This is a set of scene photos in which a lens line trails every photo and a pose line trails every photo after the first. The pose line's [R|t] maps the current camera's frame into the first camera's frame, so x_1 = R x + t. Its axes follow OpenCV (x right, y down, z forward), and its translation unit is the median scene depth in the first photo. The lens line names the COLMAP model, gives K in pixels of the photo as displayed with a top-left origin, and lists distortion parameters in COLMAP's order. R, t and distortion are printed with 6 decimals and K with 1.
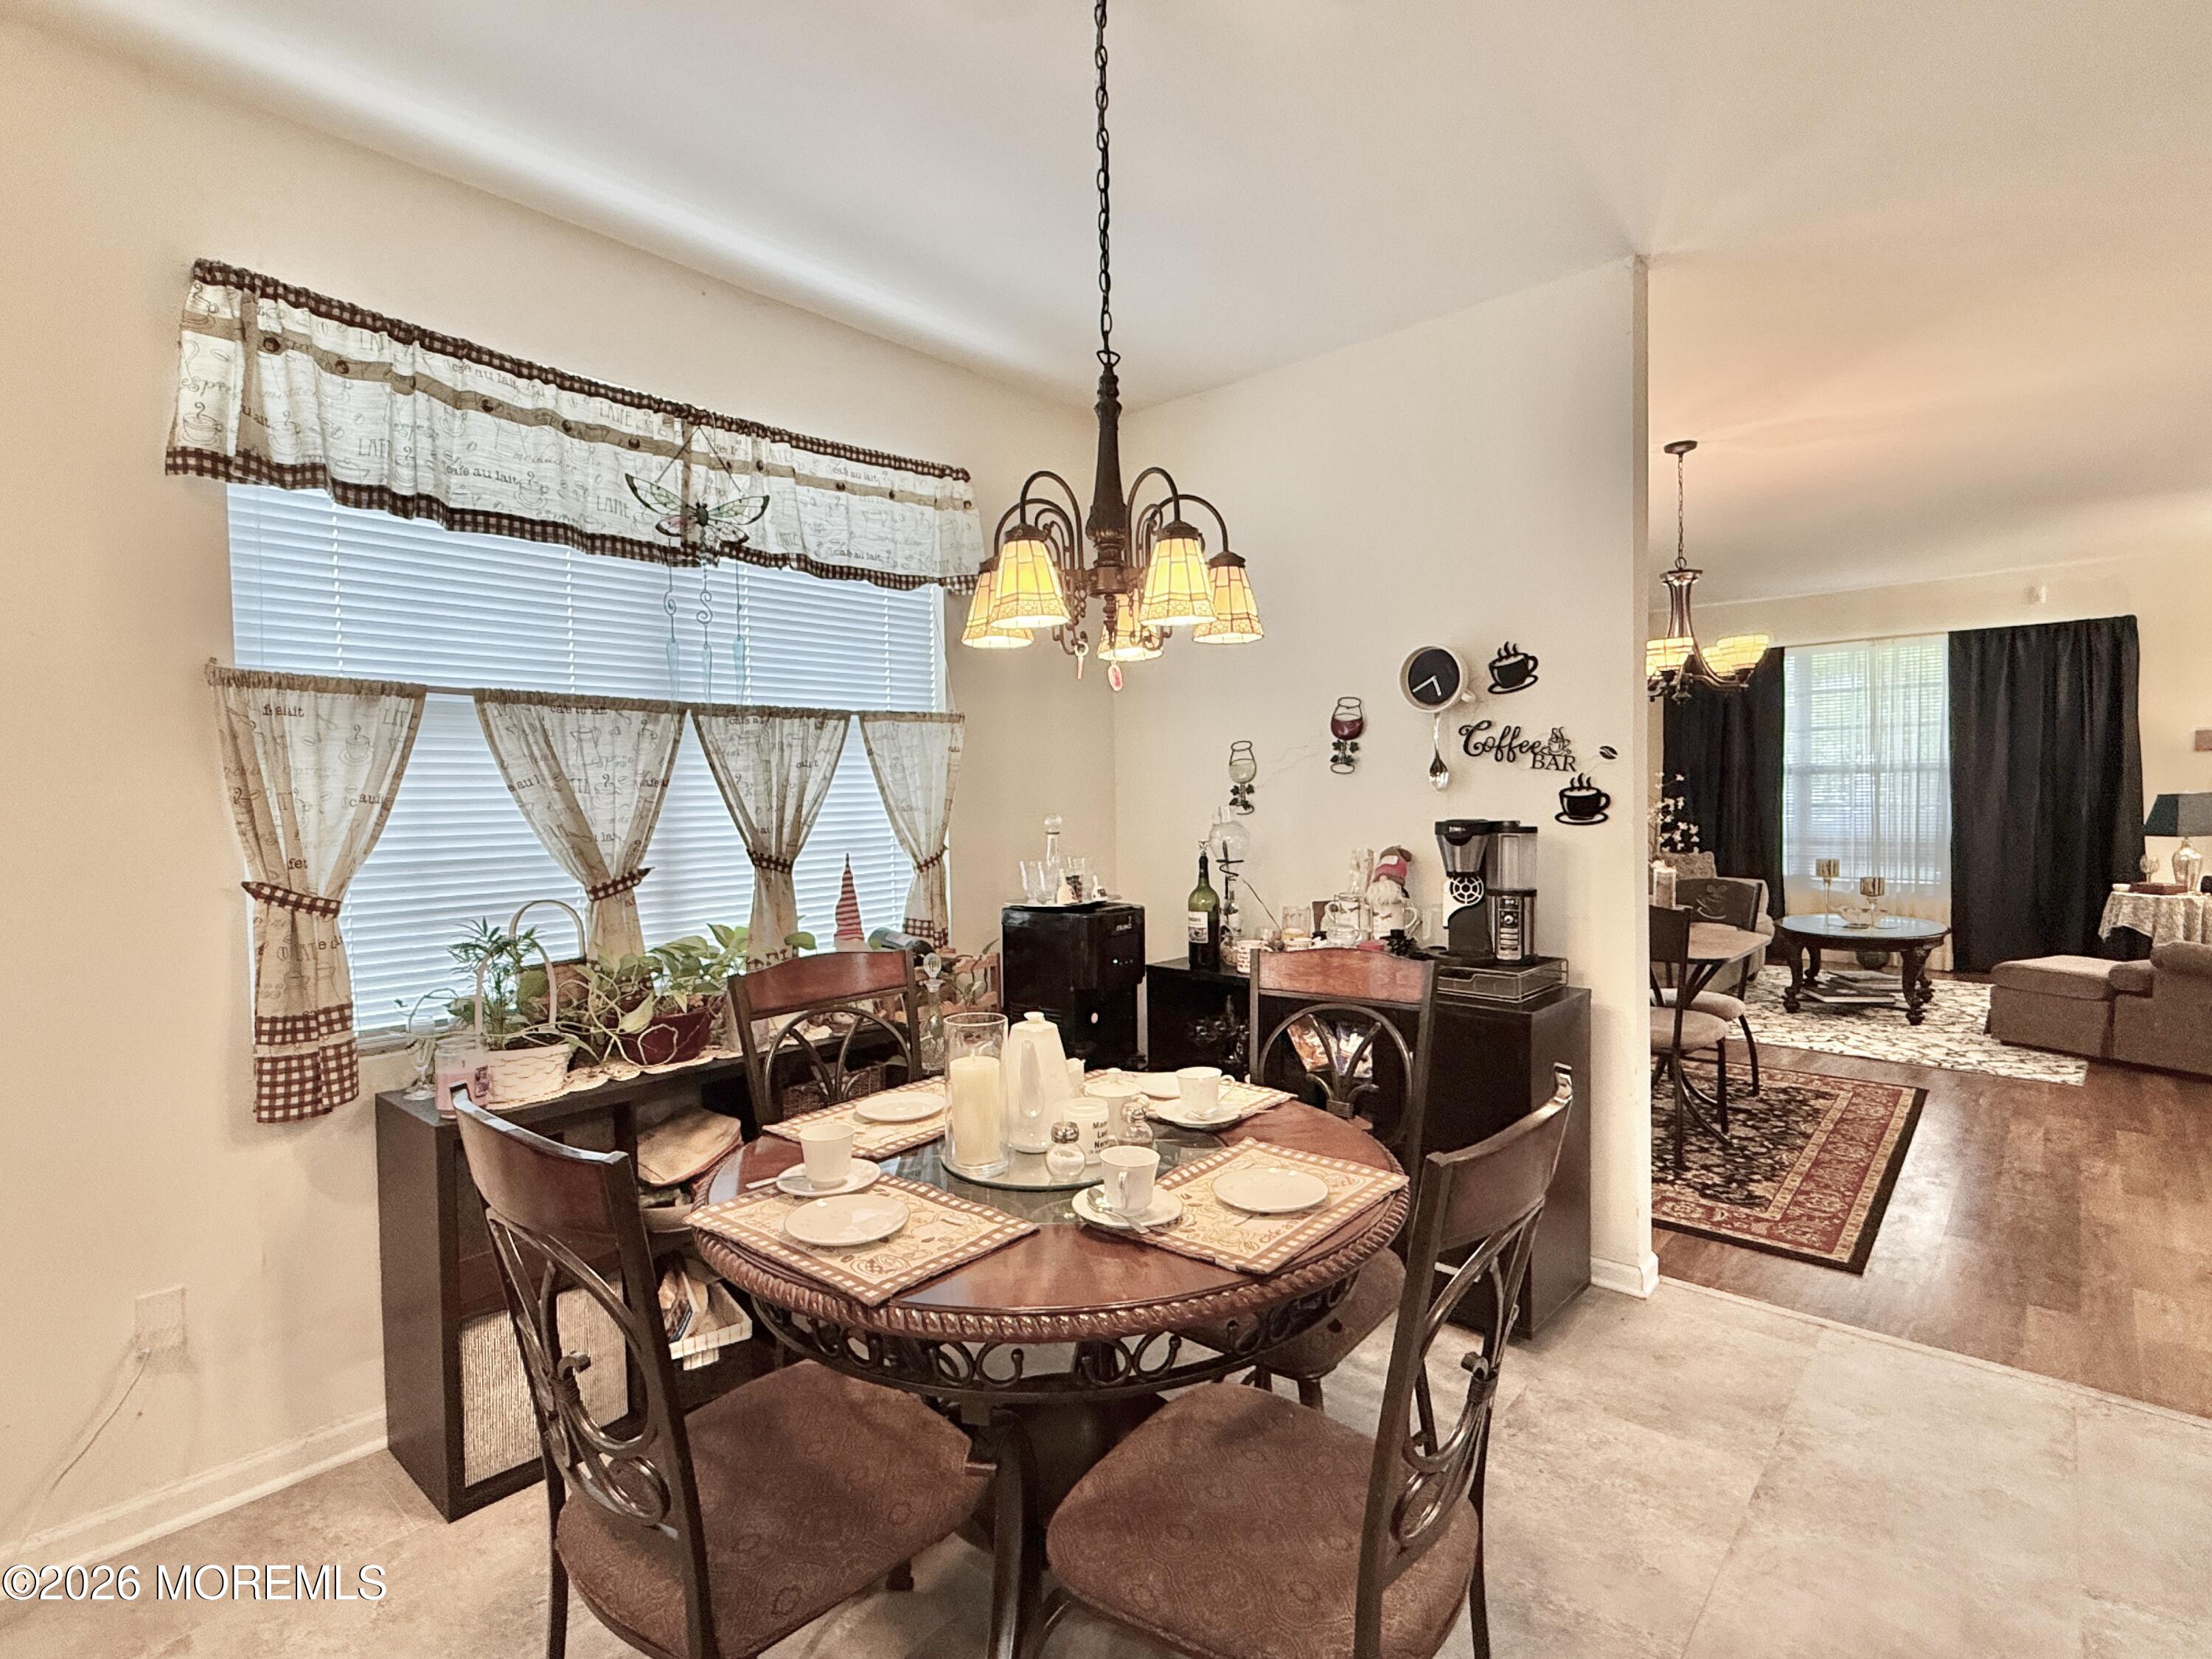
lens RADIAL K [[1088.1, 0, 1106.0], [0, 1088.1, 829.5], [0, 0, 1]] dist [-0.001004, 0.000921]
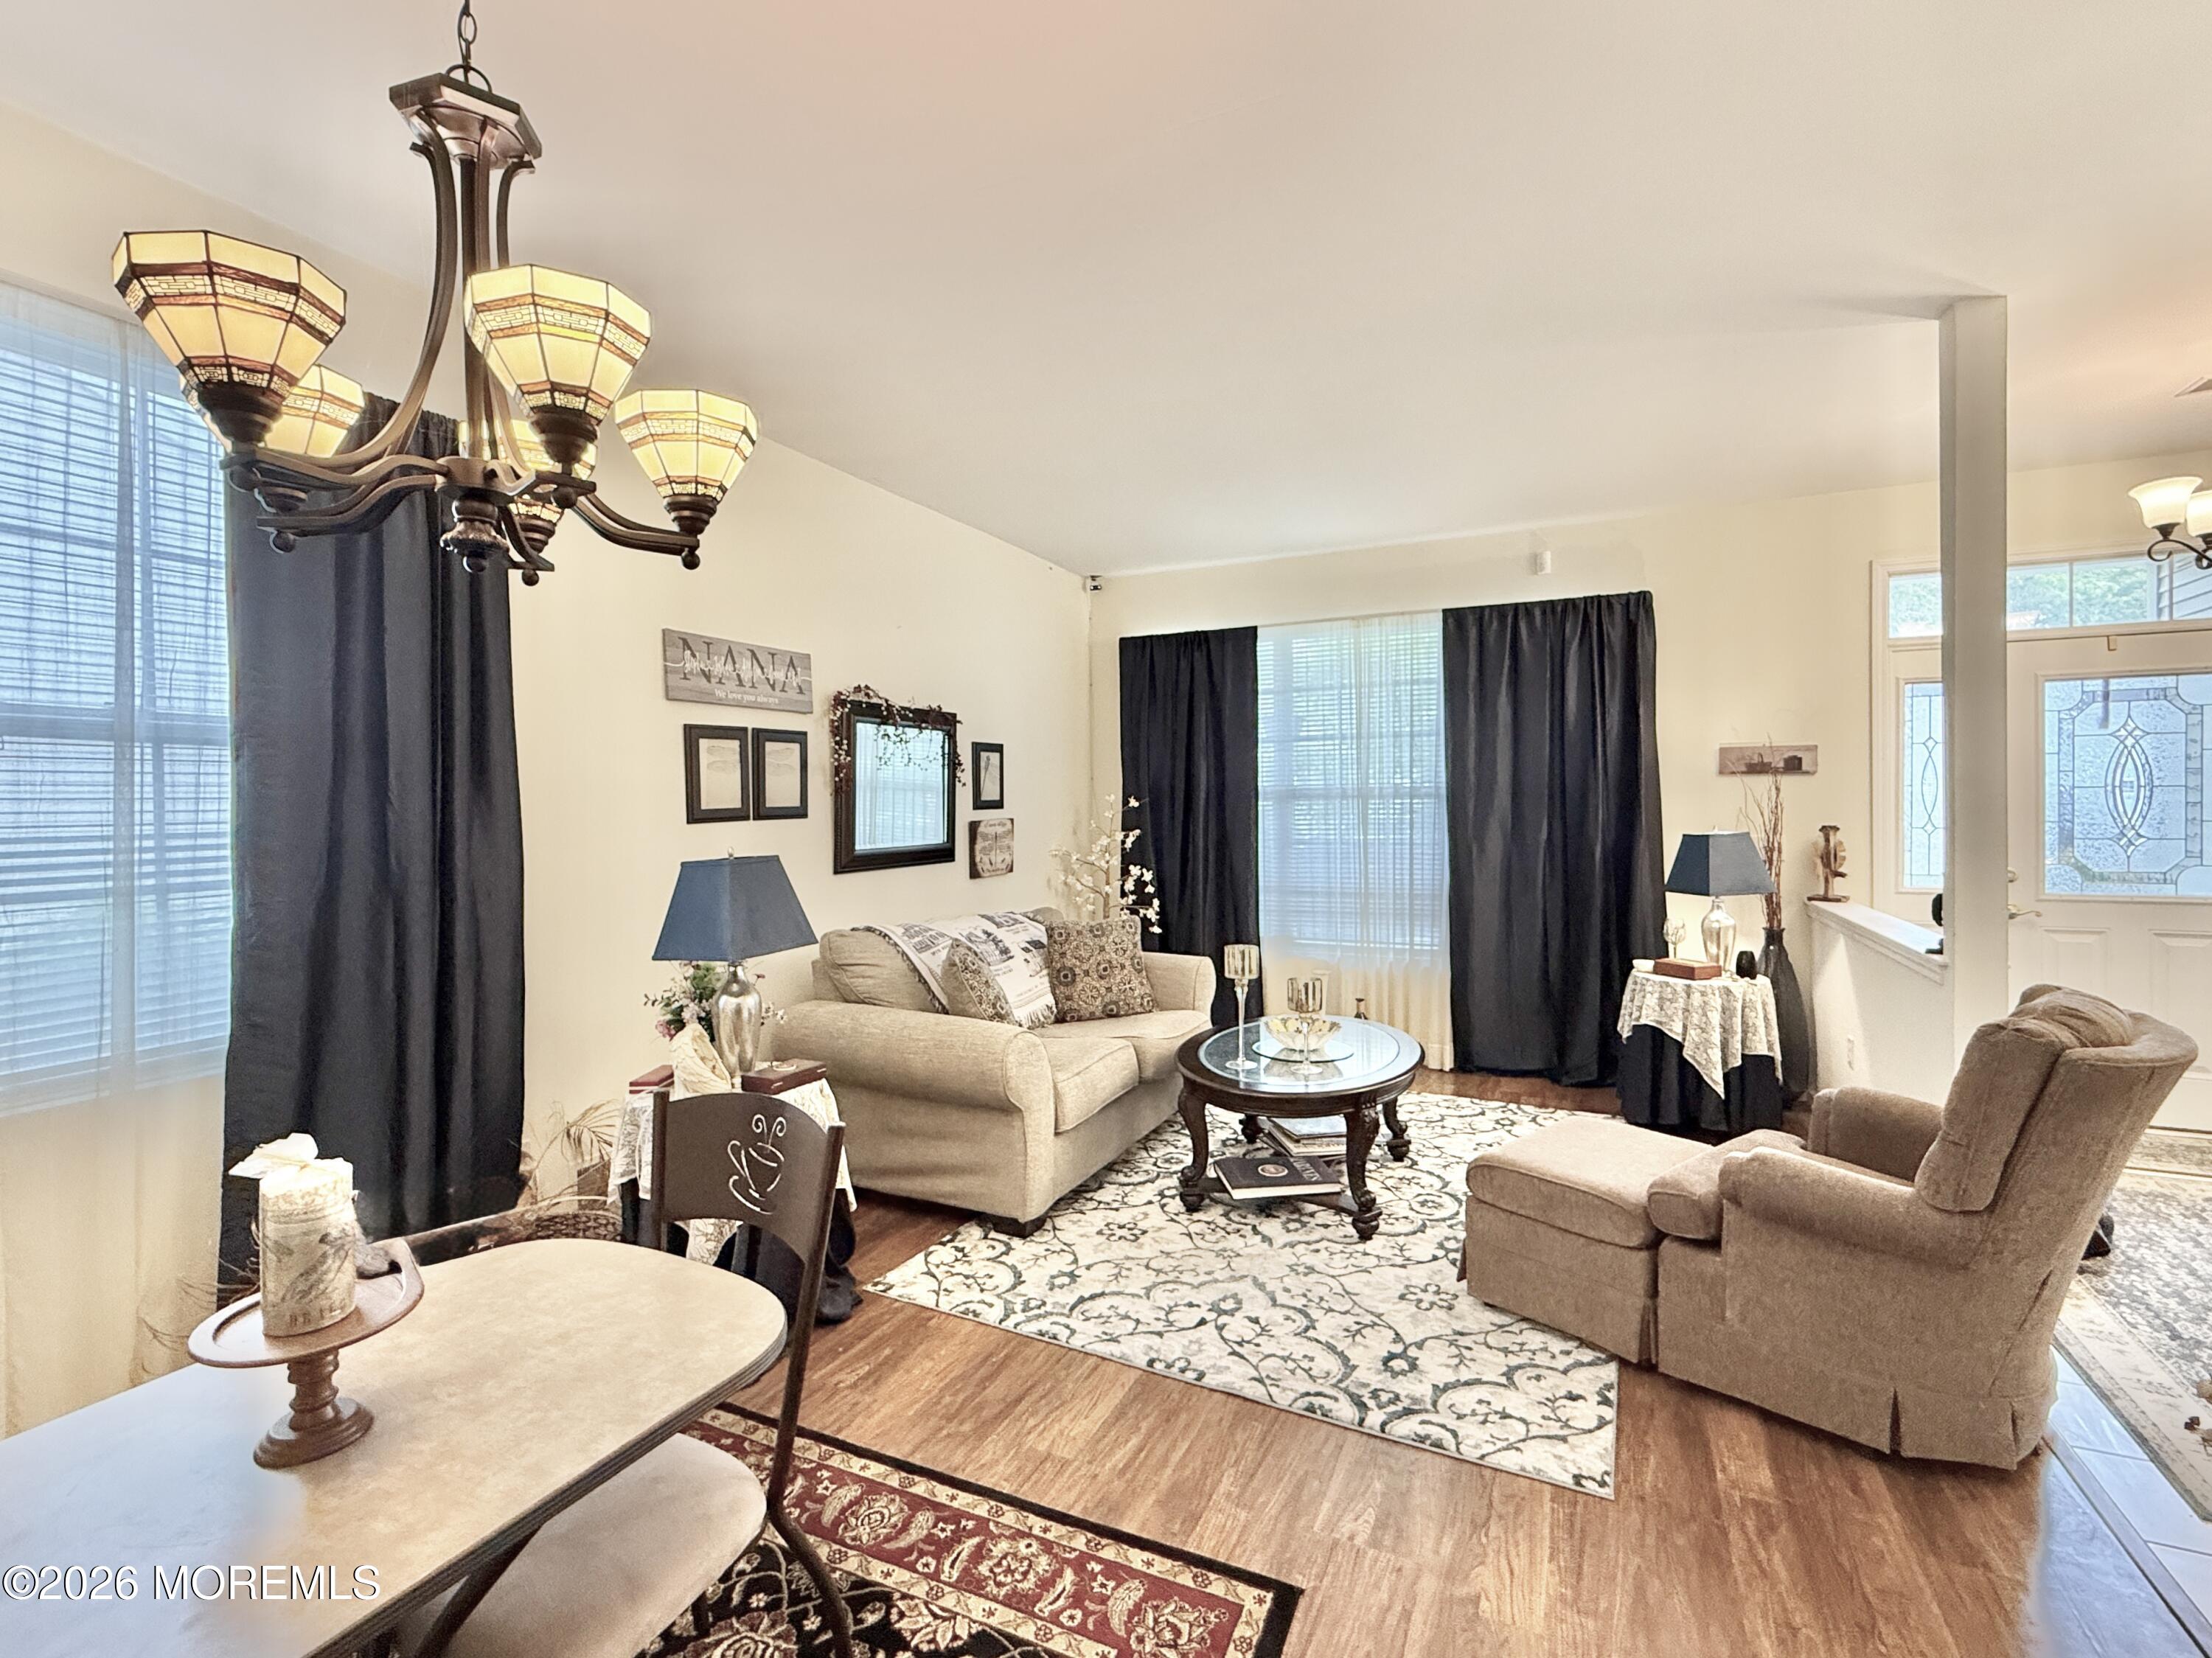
lens RADIAL K [[1016.7, 0, 1107.3], [0, 1016.7, 813.8], [0, 0, 1]] dist [0.000110, -0.000256]
pose [[0.958854, 0.005594, 0.283846, 0.923216], [0.002352, 0.999615, -0.027644, -0.062973], [-0.283891, 0.027174, 0.958471, 1.039874]]
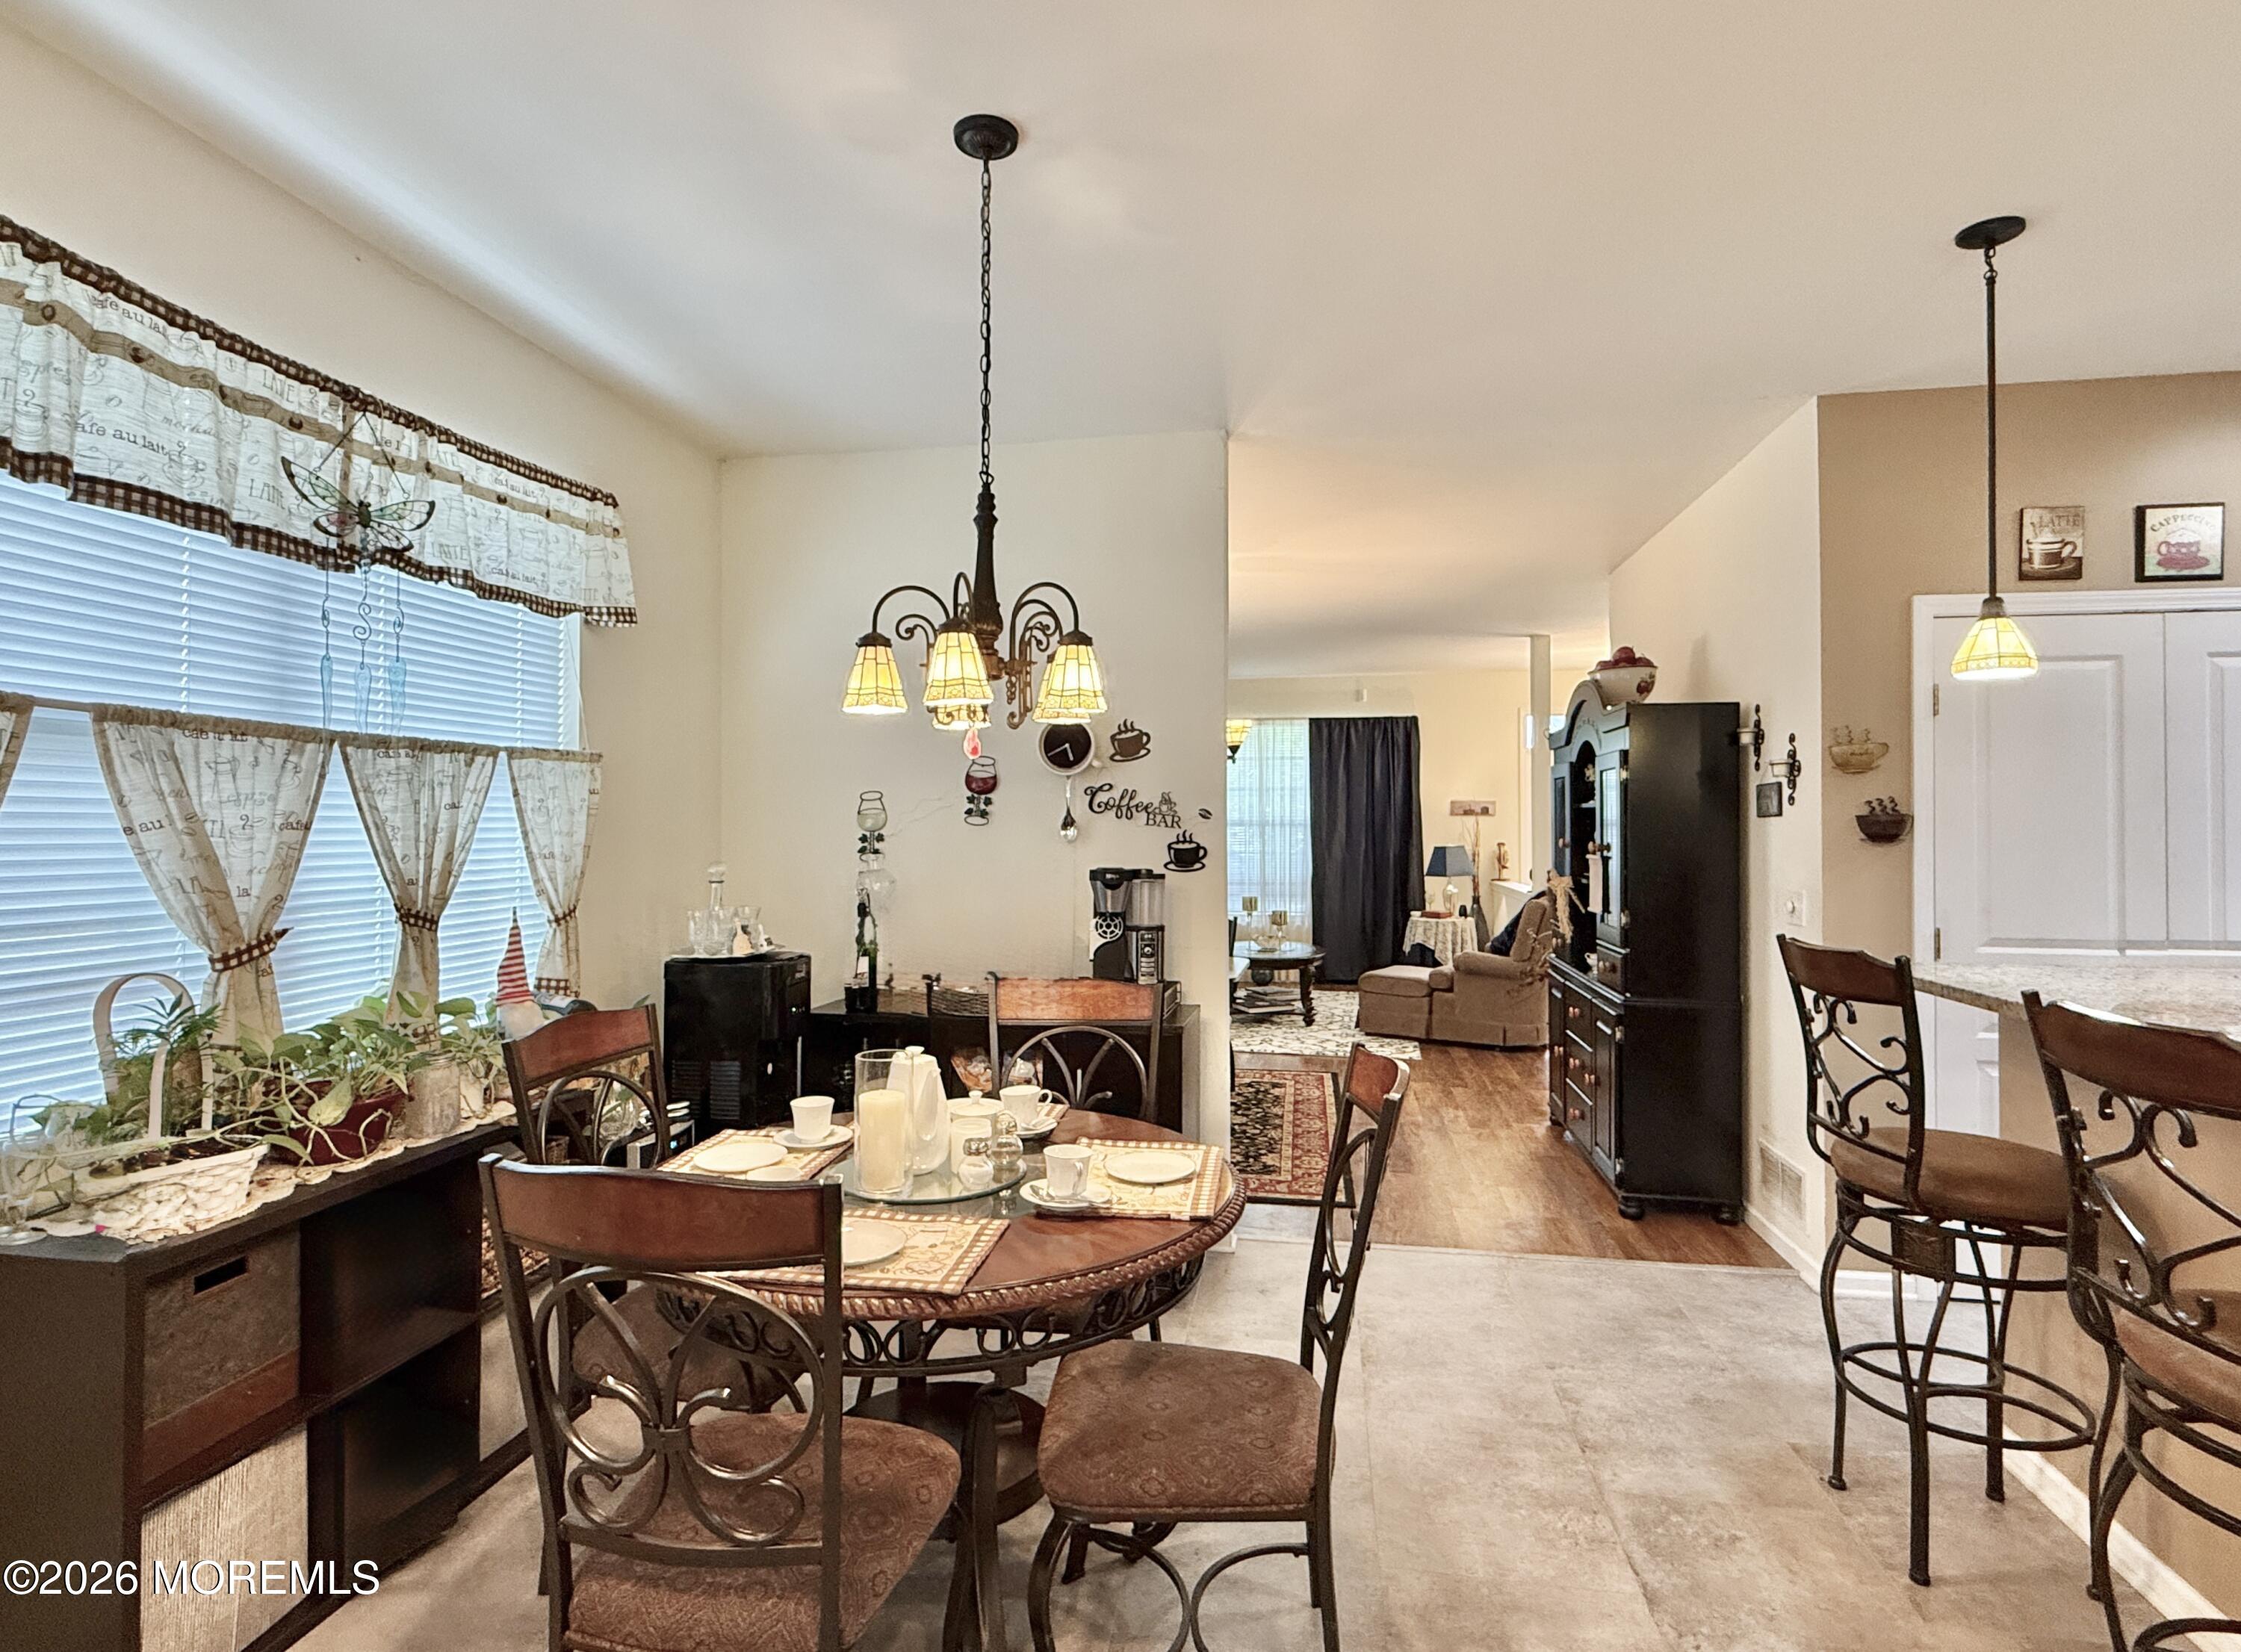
lens RADIAL K [[1140.4, 0, 1114.7], [0, 1140.4, 816.0], [0, 0, 1]] dist [0.000322, -0.000716]
pose [[0.853834, 0.022156, 0.520073, -0.303432], [0.003376, 0.998837, -0.048096, -0.005553], [-0.520534, 0.042822, 0.852766, -0.062042]]
